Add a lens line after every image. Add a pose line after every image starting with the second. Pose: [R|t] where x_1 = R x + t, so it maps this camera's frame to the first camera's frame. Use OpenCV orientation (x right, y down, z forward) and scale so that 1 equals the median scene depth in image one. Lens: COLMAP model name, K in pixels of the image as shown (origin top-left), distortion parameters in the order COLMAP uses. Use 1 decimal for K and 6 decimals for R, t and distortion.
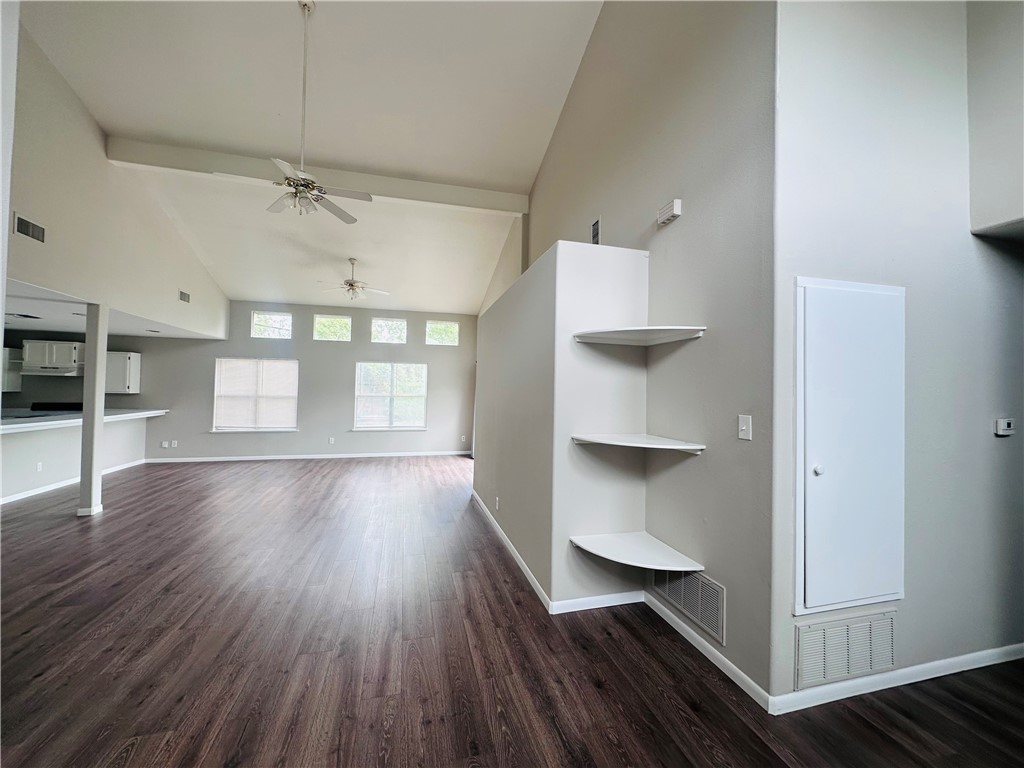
lens RADIAL K [[407.9, 0, 512.0], [0, 407.9, 384.0], [0, 0, 1]] dist [-0.001776, 0.000144]
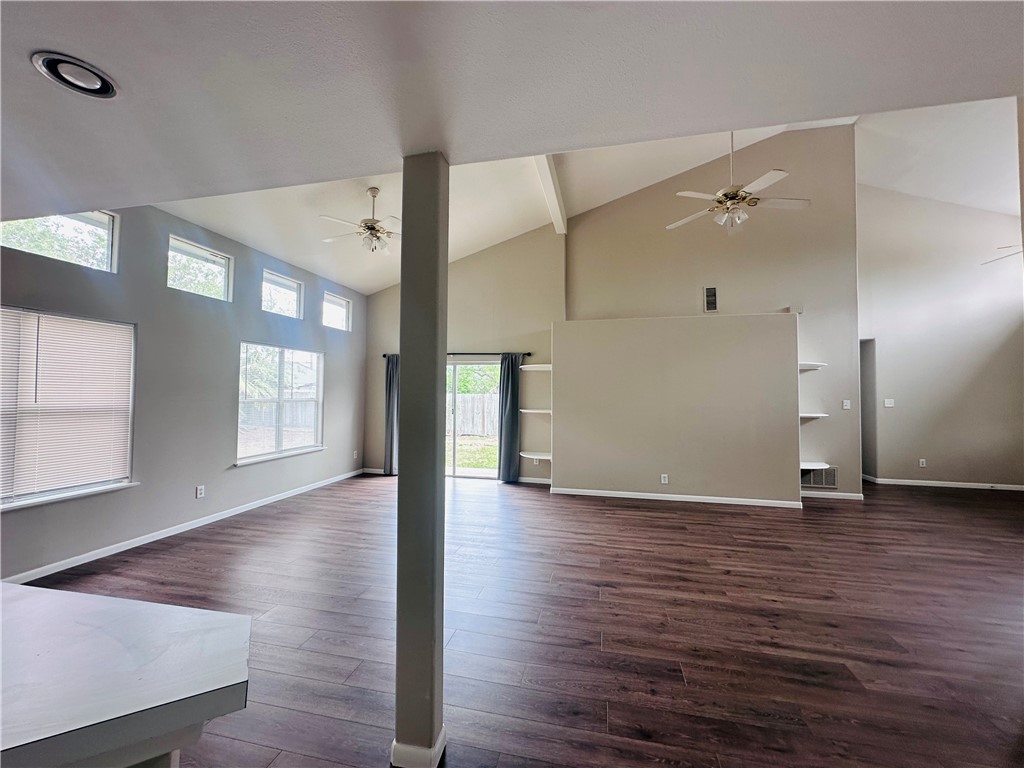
lens RADIAL K [[407.9, 0, 512.0], [0, 407.9, 384.0], [0, 0, 1]] dist [-0.001776, 0.000144]
pose [[0.467974, 0.008941, 0.883697, -0.794056], [-0.013754, 0.999901, -0.002833, 0.000452], [-0.883635, -0.010829, 0.468050, 0.466140]]
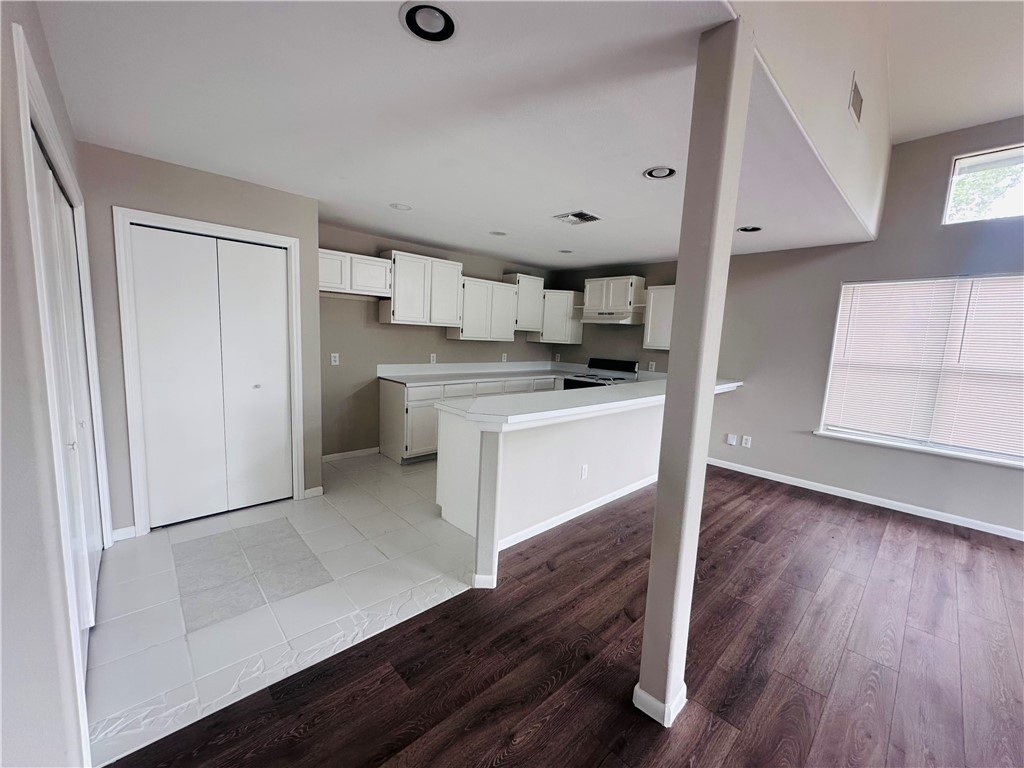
lens RADIAL K [[392.9, 0, 512.0], [0, 392.9, 384.0], [0, 0, 1]] dist [-0.001317, 0.000110]
pose [[0.466010, 0.112923, -0.877544, -0.509865], [-0.021681, 0.992982, 0.116264, 0.008674], [0.884514, -0.035154, 0.465188, 0.455181]]
